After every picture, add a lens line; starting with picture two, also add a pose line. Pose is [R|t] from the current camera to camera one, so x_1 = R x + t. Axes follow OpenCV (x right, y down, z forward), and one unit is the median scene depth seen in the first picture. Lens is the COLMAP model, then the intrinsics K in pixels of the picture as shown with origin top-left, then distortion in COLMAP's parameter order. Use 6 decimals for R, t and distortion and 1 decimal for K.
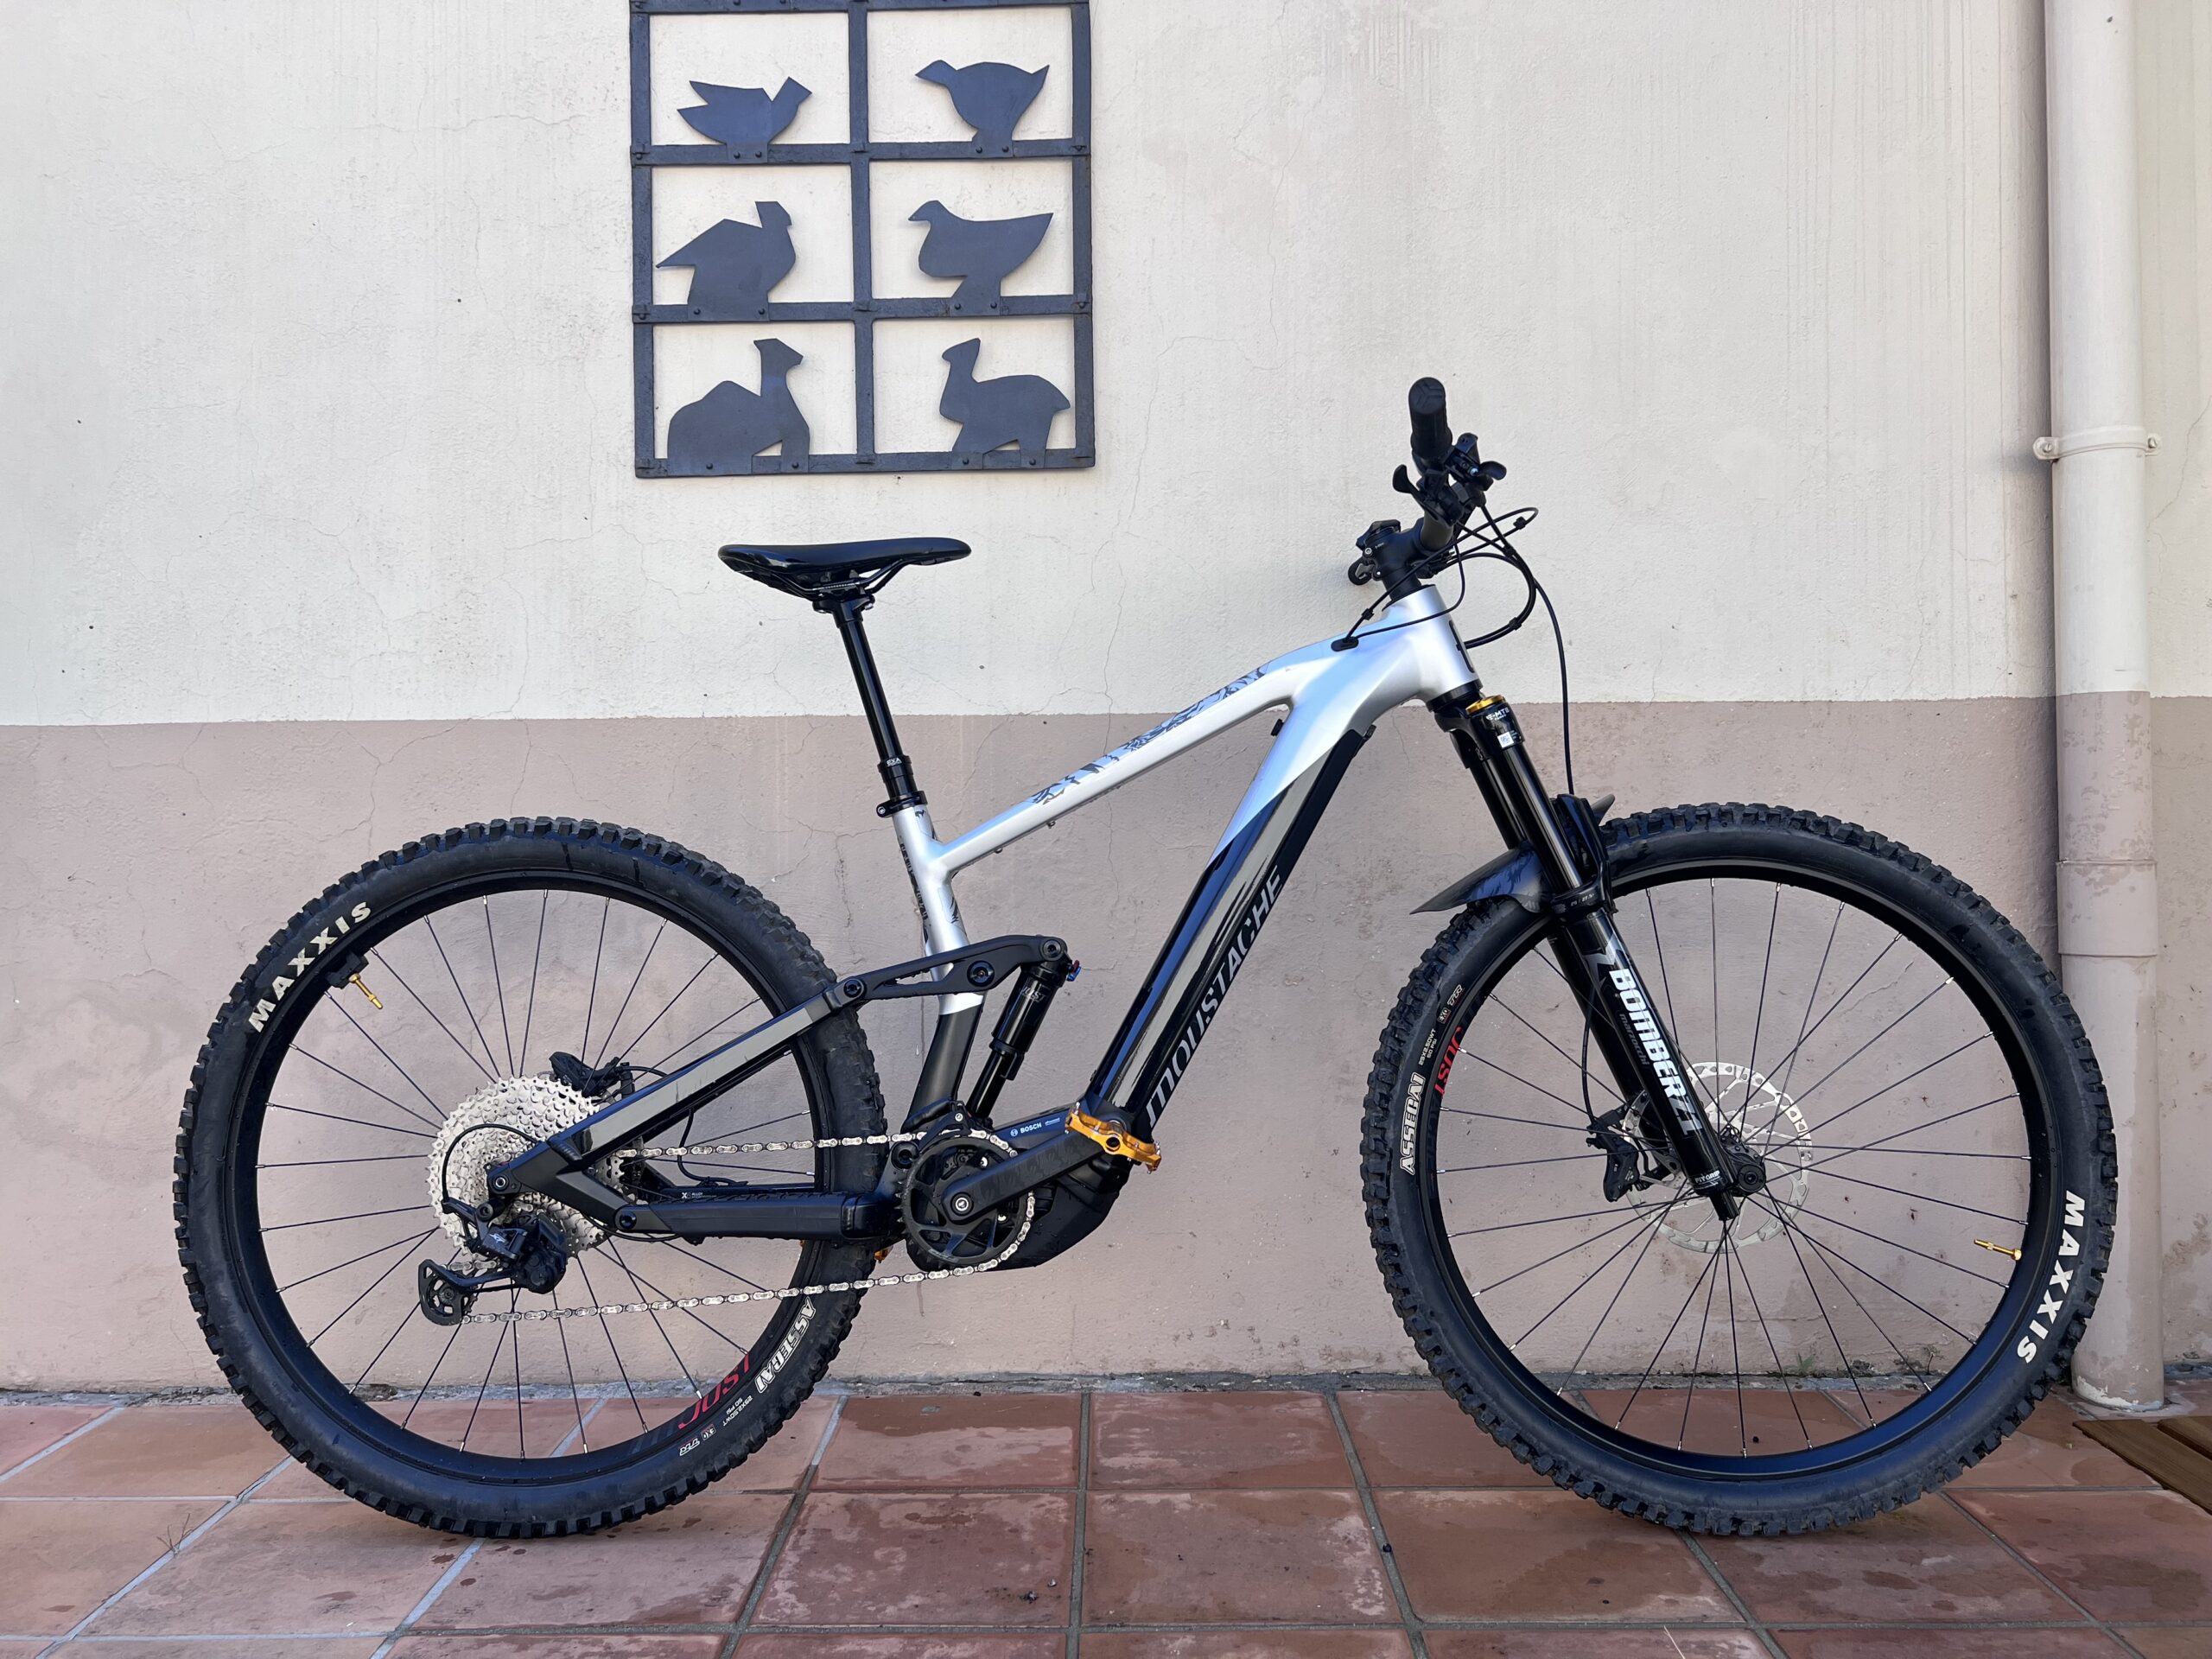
lens RADIAL K [[1693.0, 0, 1109.5], [0, 1693.0, 825.2], [0, 0, 1]] dist [0.047681, -0.062886]
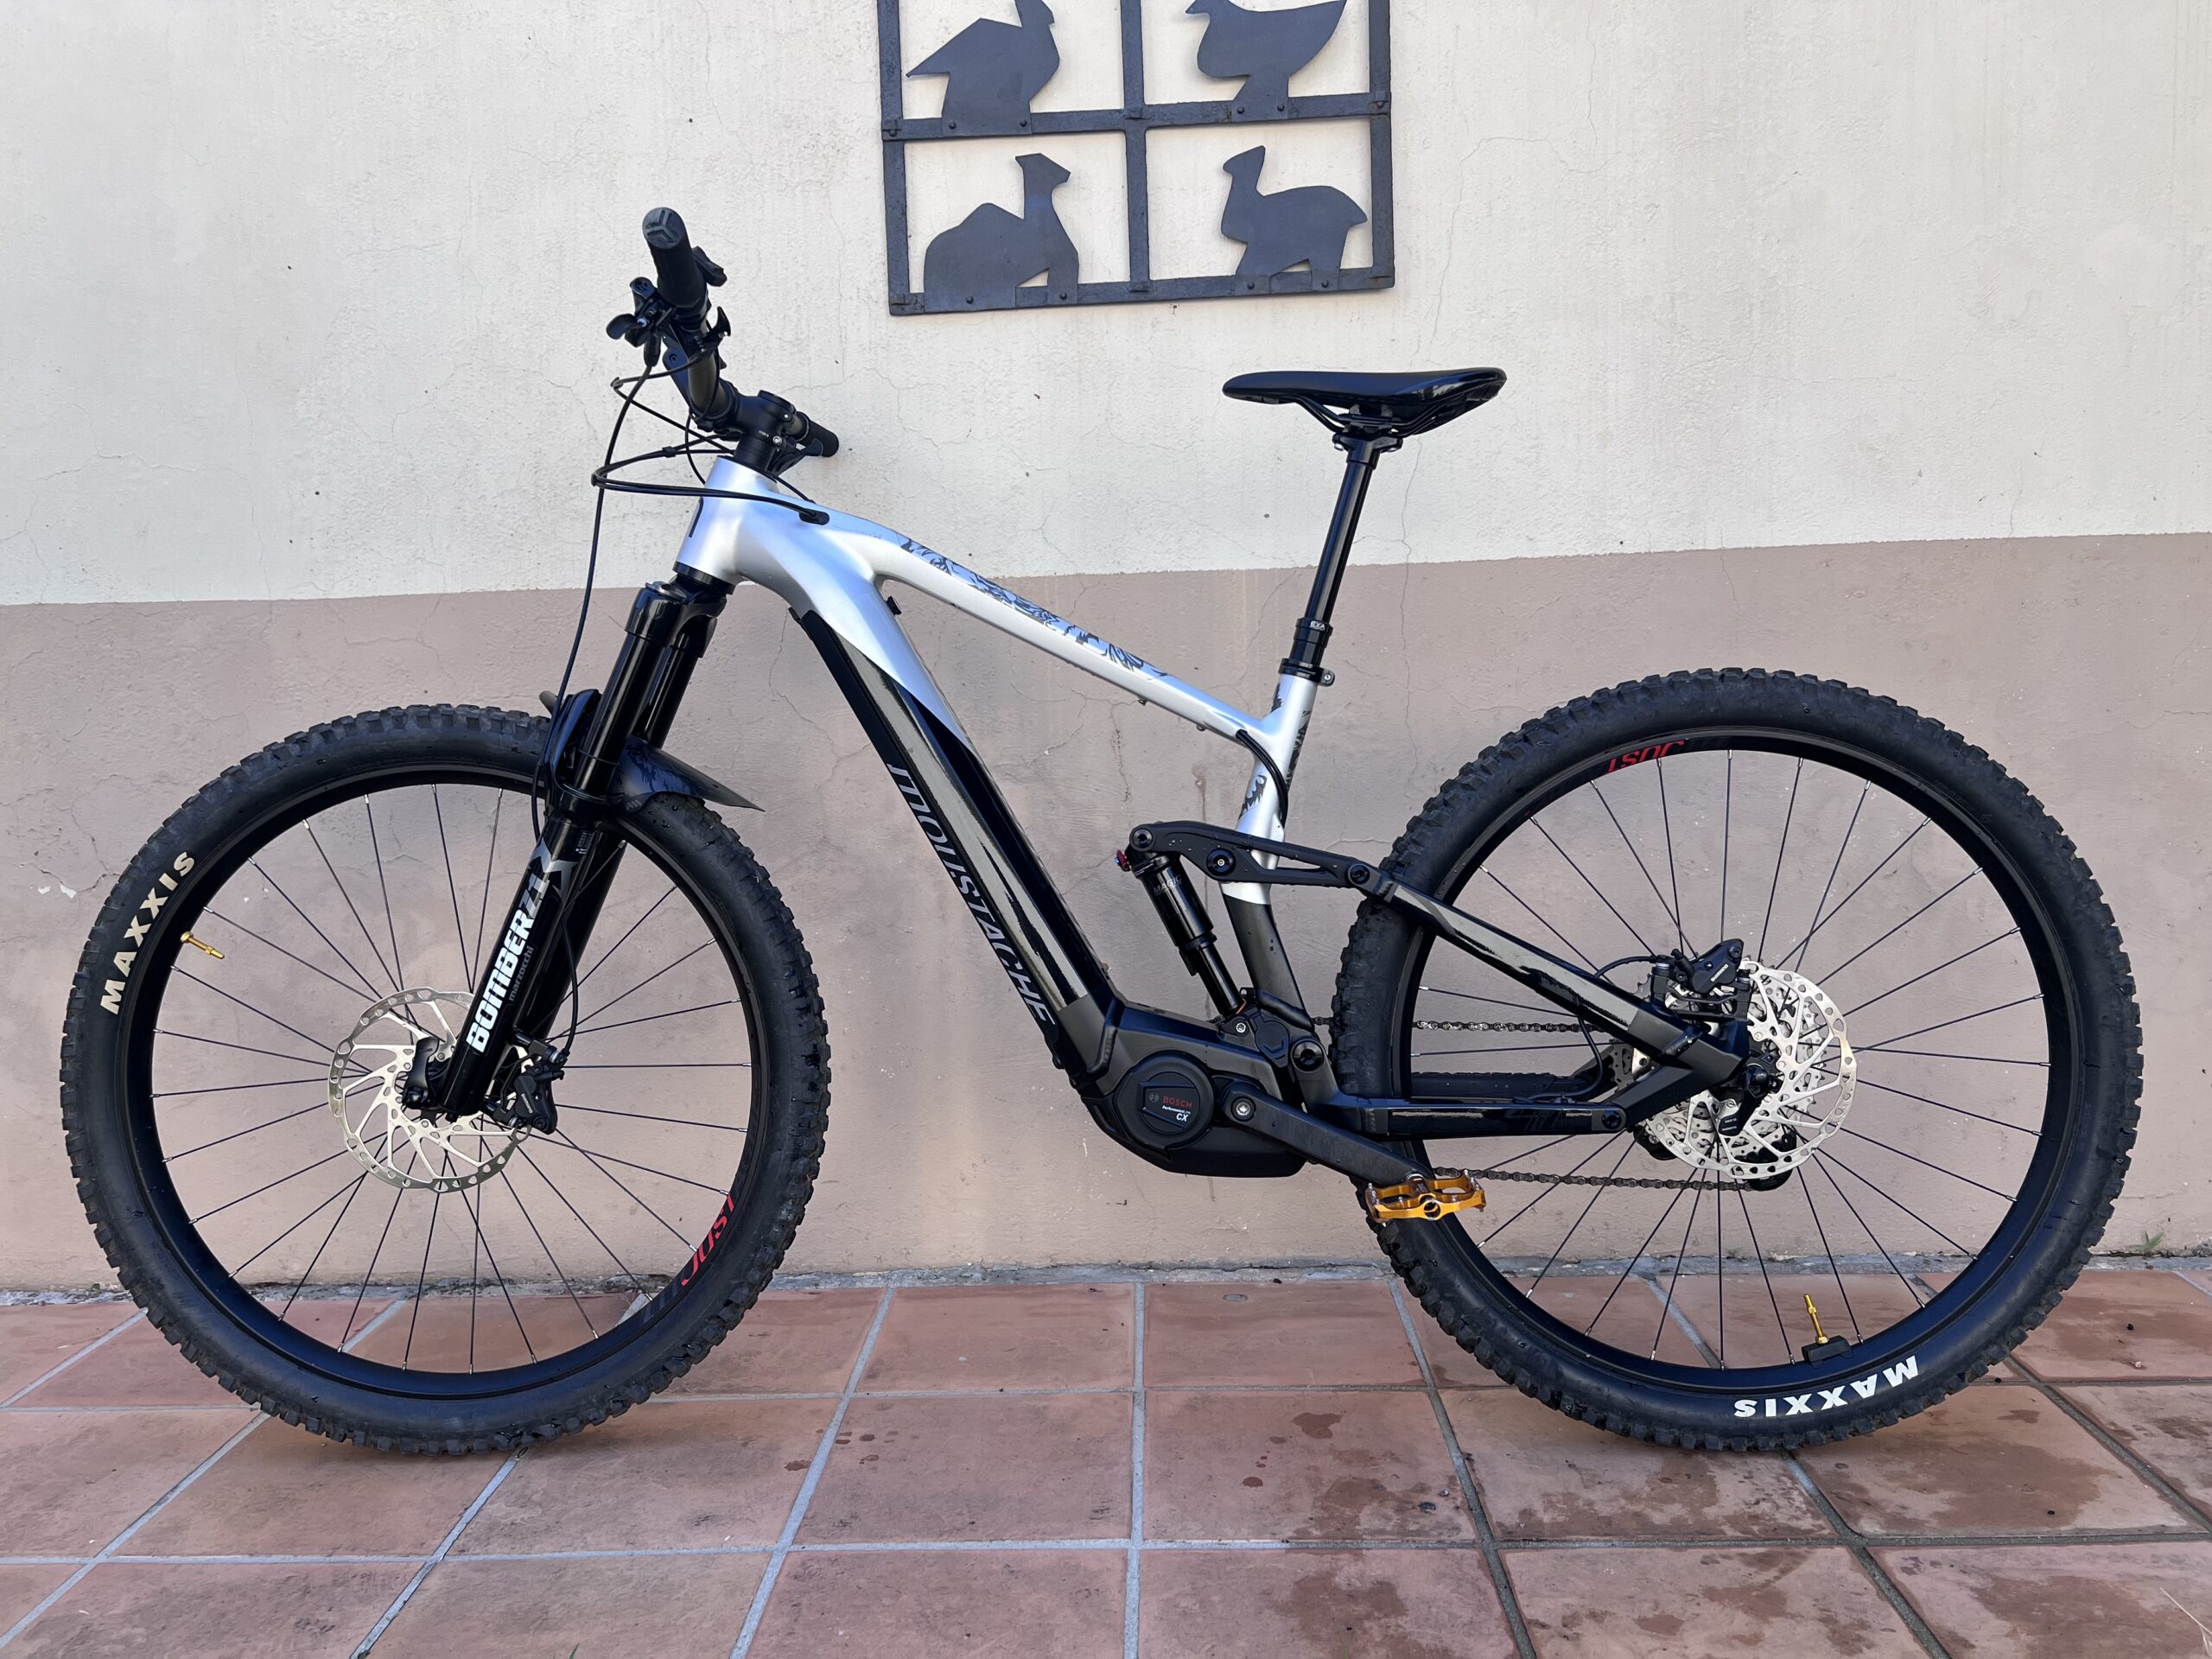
lens RADIAL K [[1693.0, 0, 1108.8], [0, 1693.0, 840.0], [0, 0, 1]] dist [0.047681, -0.062886]
pose [[0.999421, -0.015616, -0.030232, -0.142290], [0.018415, 0.995340, 0.094651, -0.007234], [0.028613, -0.095153, 0.995051, 0.064787]]
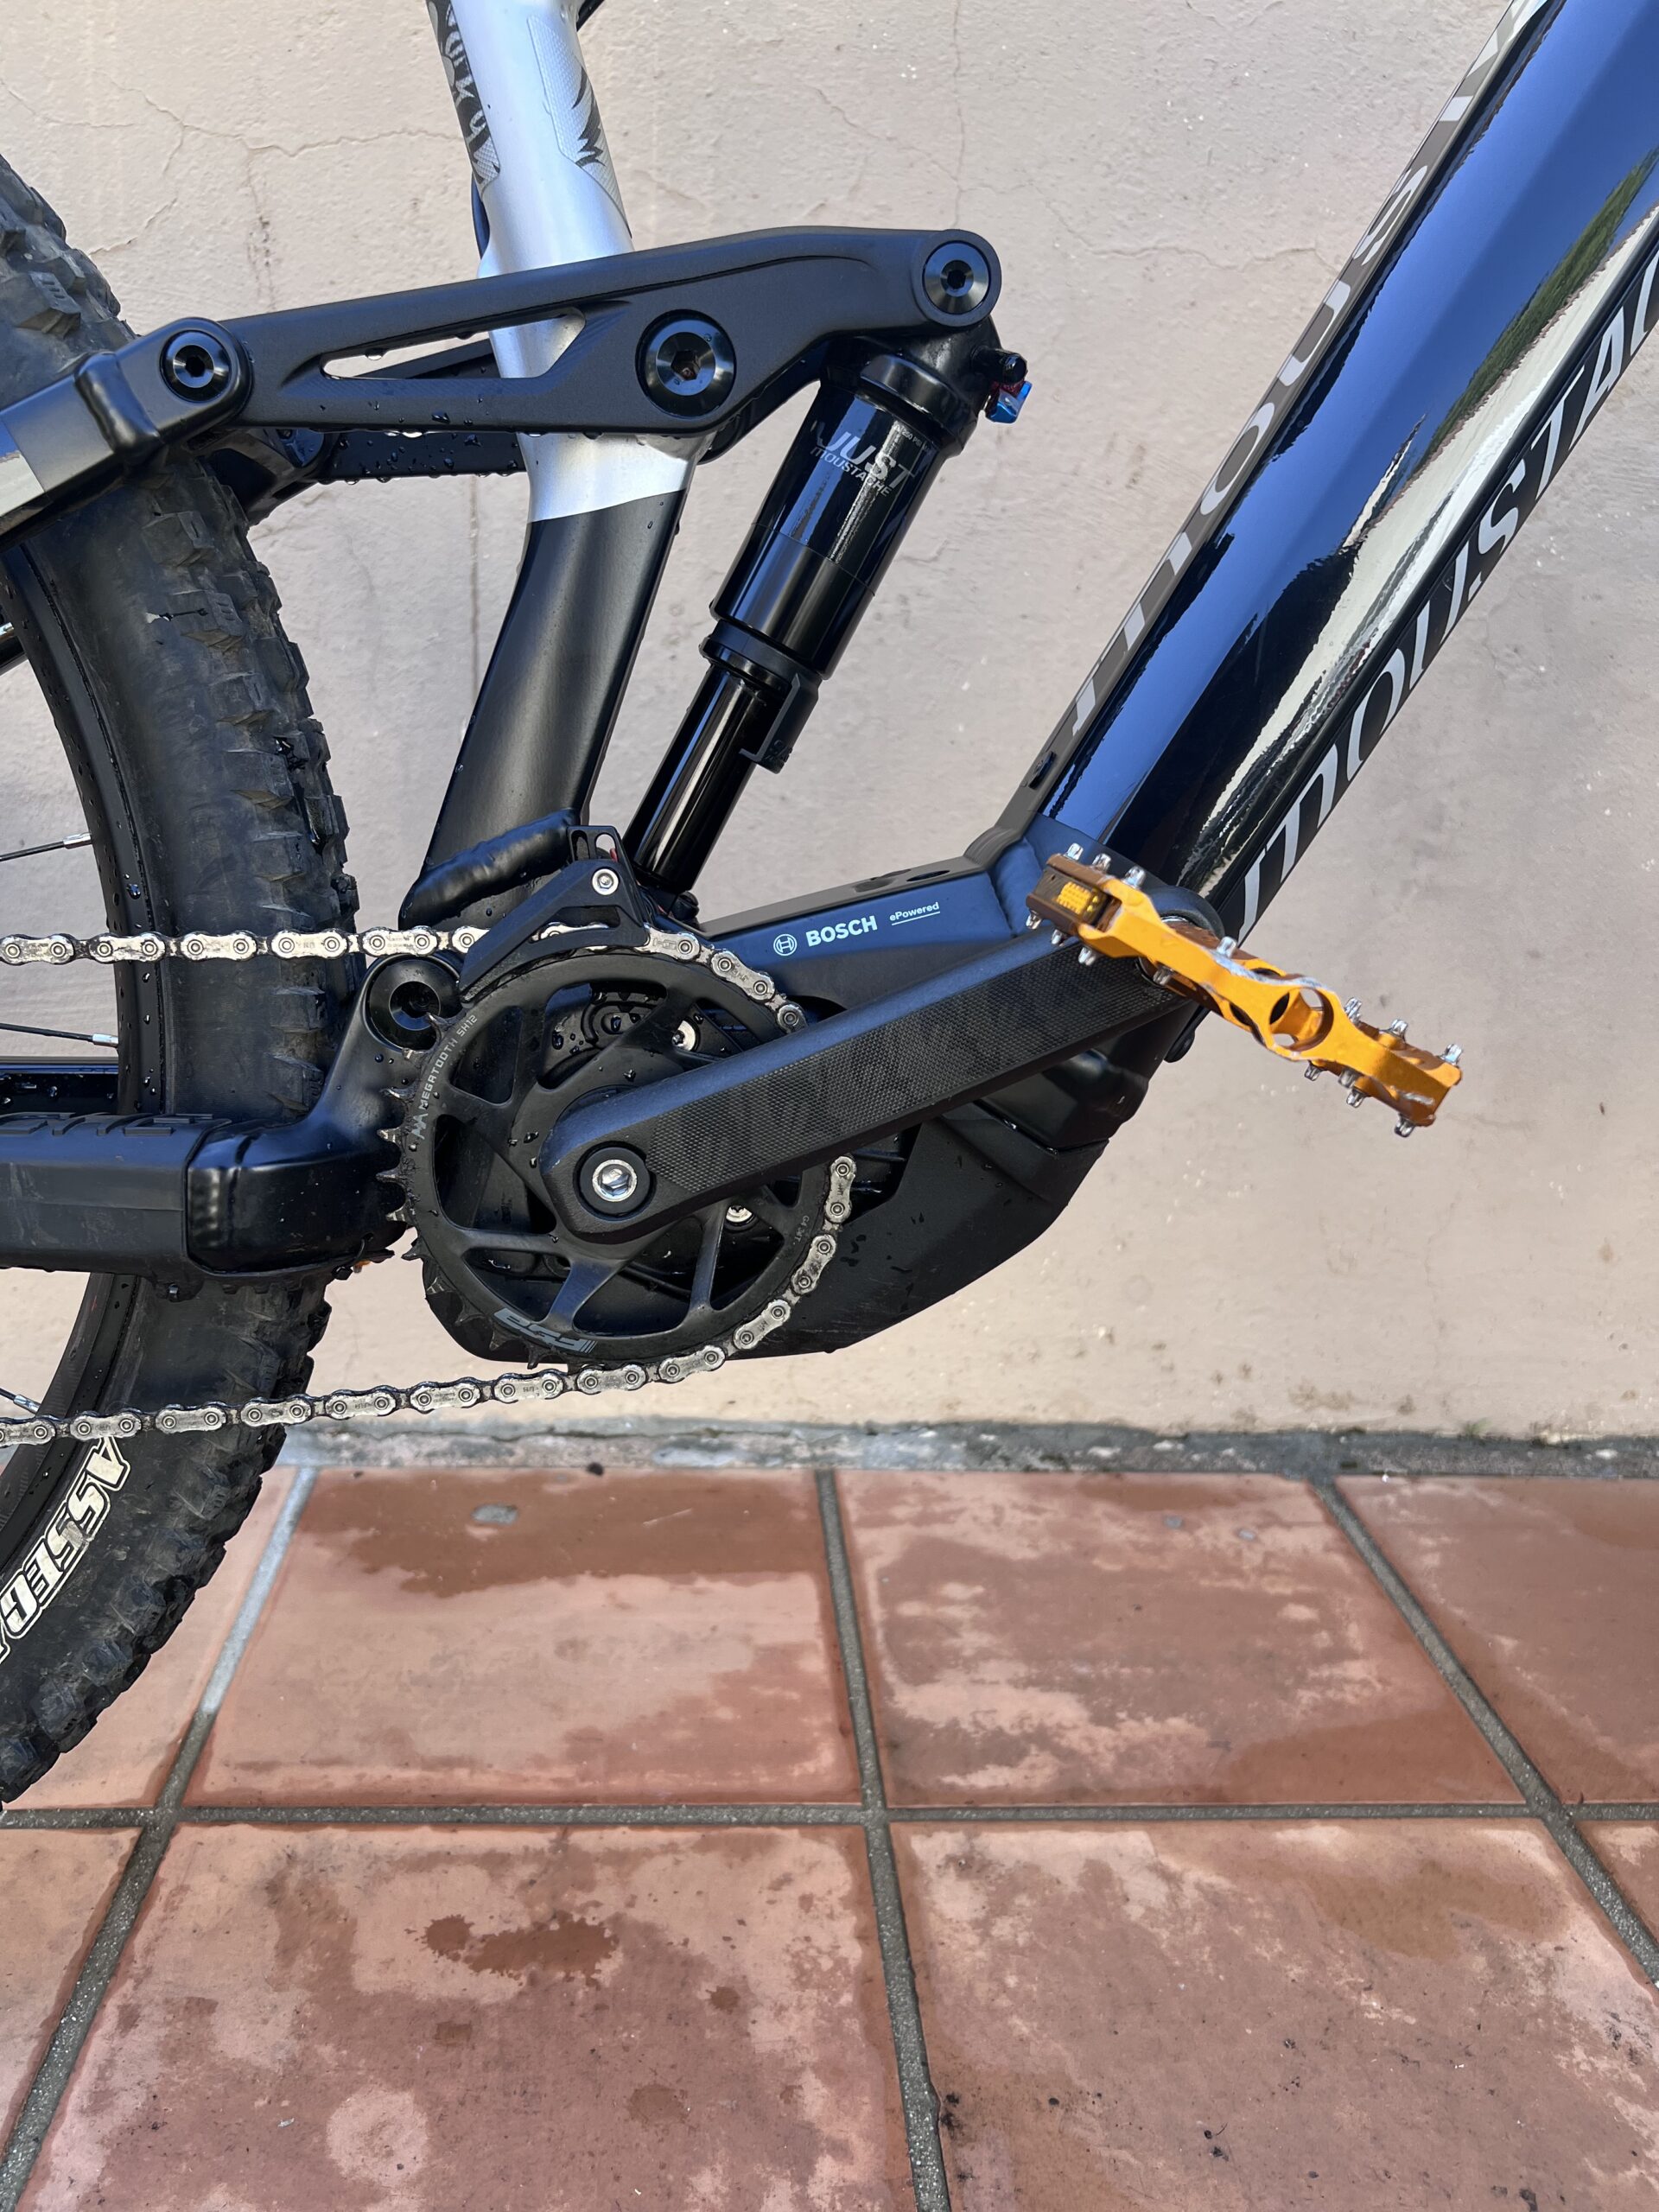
lens RADIAL K [[1693.0, 0, 818.3], [0, 1693.0, 1117.7], [0, 0, 1]] dist [0.047681, -0.062886]
pose [[0.995406, 0.033261, 0.089775, -0.062496], [-0.057785, 0.956373, 0.286377, 0.102822], [-0.076333, -0.290249, 0.953902, 0.580085]]
